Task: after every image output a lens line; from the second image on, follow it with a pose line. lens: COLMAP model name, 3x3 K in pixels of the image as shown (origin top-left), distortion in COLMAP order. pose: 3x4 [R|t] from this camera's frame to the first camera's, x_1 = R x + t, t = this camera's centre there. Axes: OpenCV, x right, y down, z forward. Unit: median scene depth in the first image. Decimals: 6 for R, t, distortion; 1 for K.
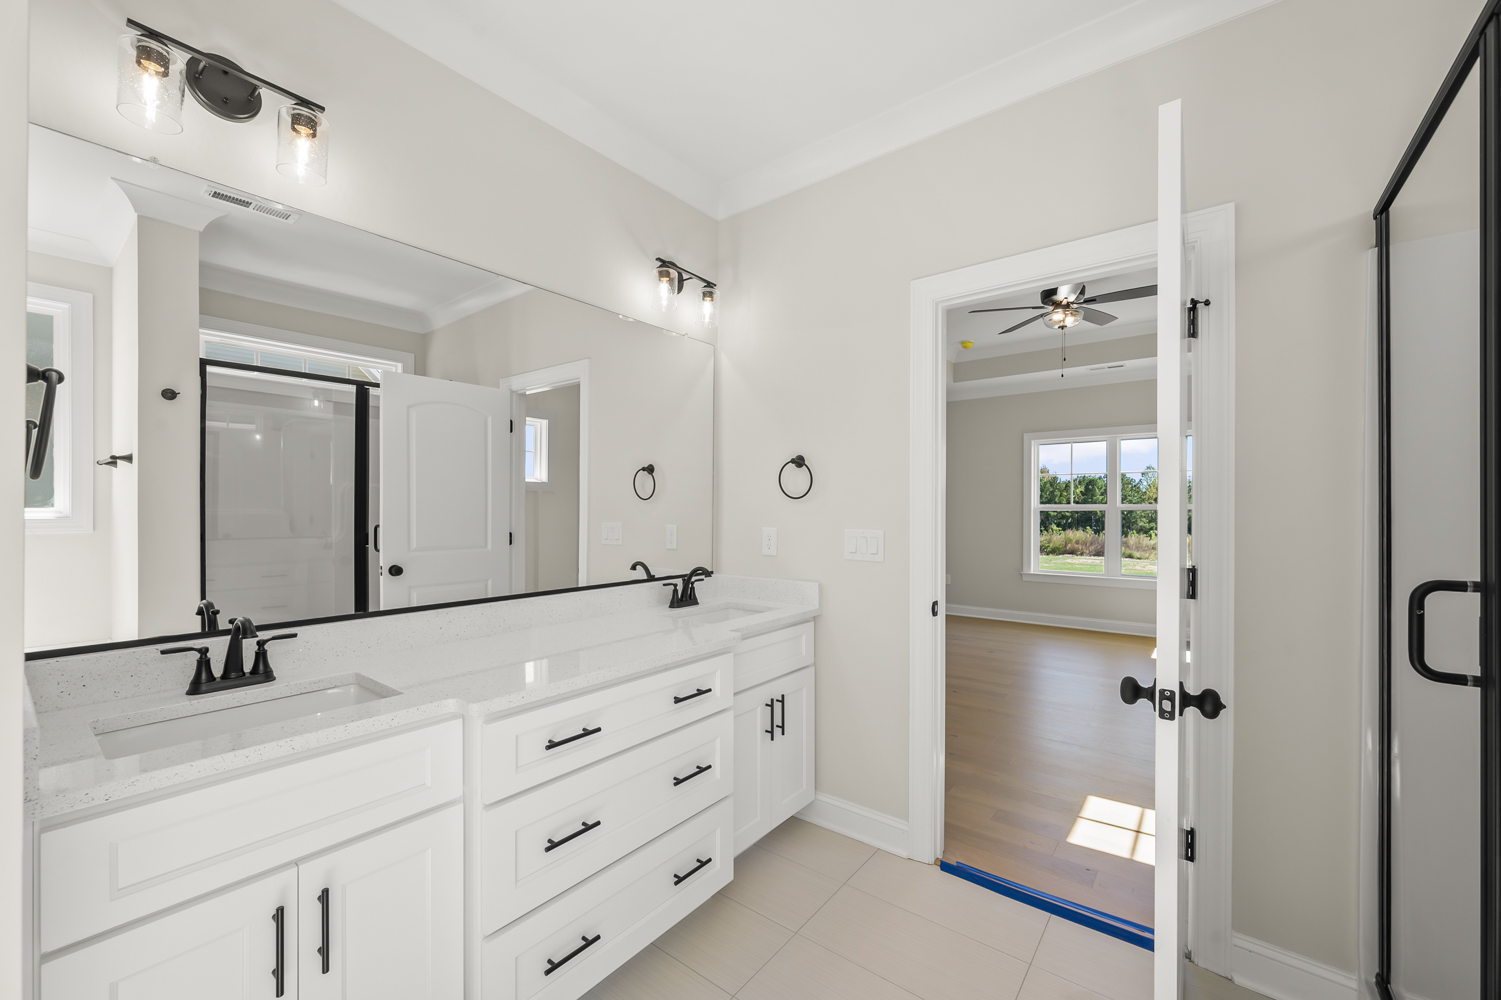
lens RADIAL K [[597.3, 0, 755.1], [0, 597.3, 507.8], [0, 0, 1]] dist [0.001239, 0.000325]
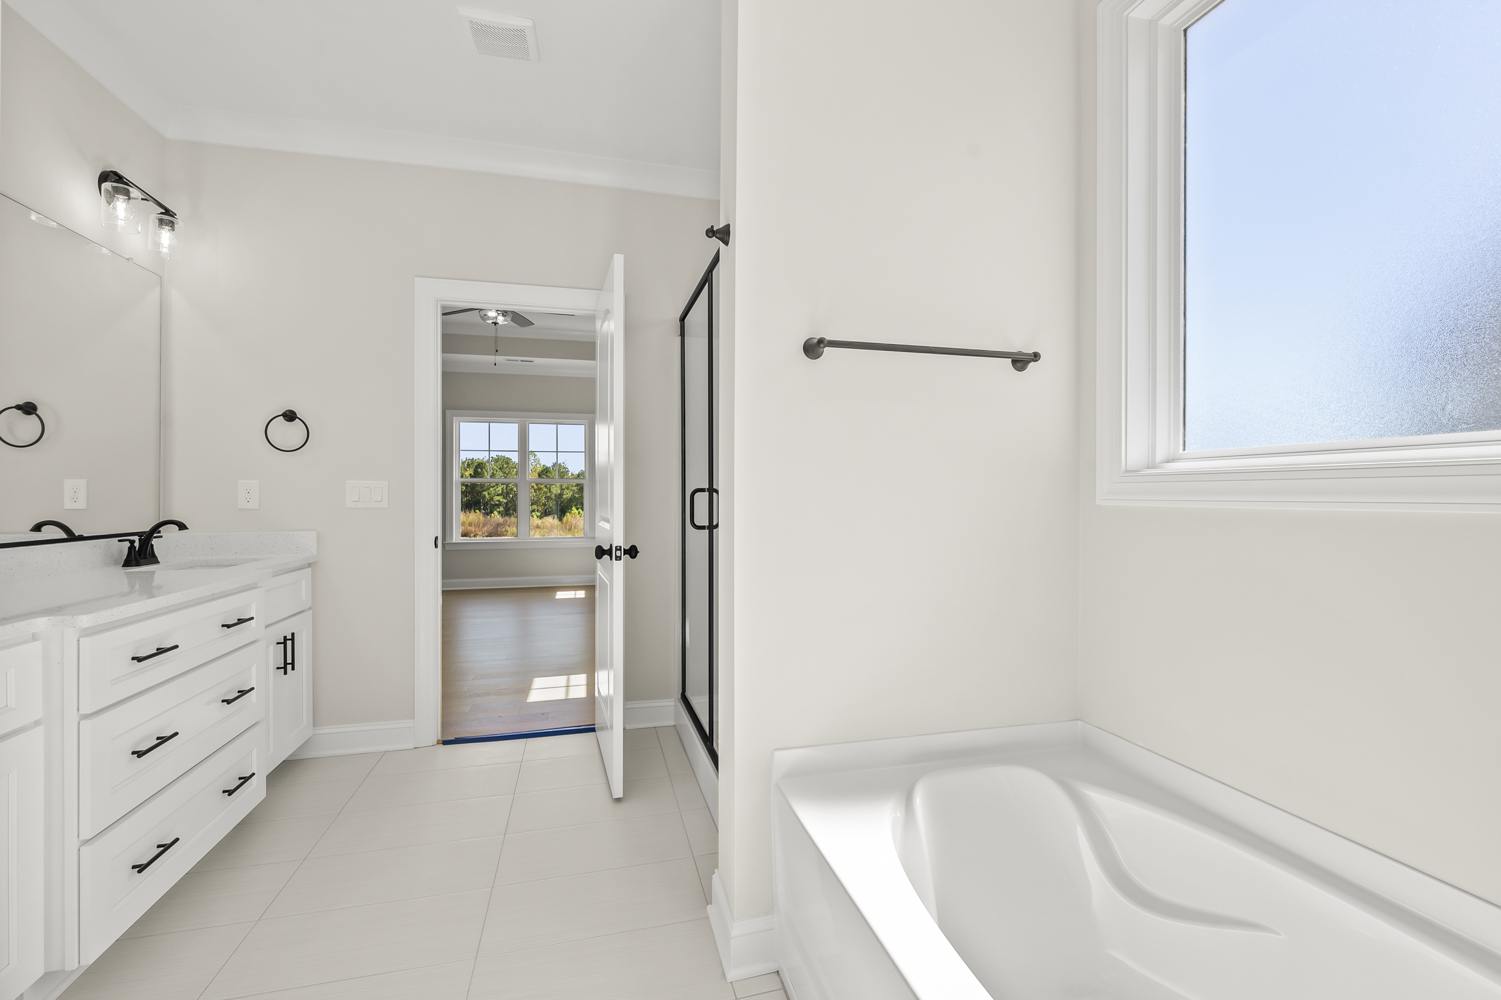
lens RADIAL K [[648.5, 0, 772.0], [0, 648.5, 494.7], [0, 0, 1]] dist [-0.025386, 0.010506]
pose [[0.586074, -0.004180, 0.810246, -0.347445], [0.002381, 0.999991, 0.003437, 0.058814], [-0.810254, -0.000085, 0.586079, -0.334297]]
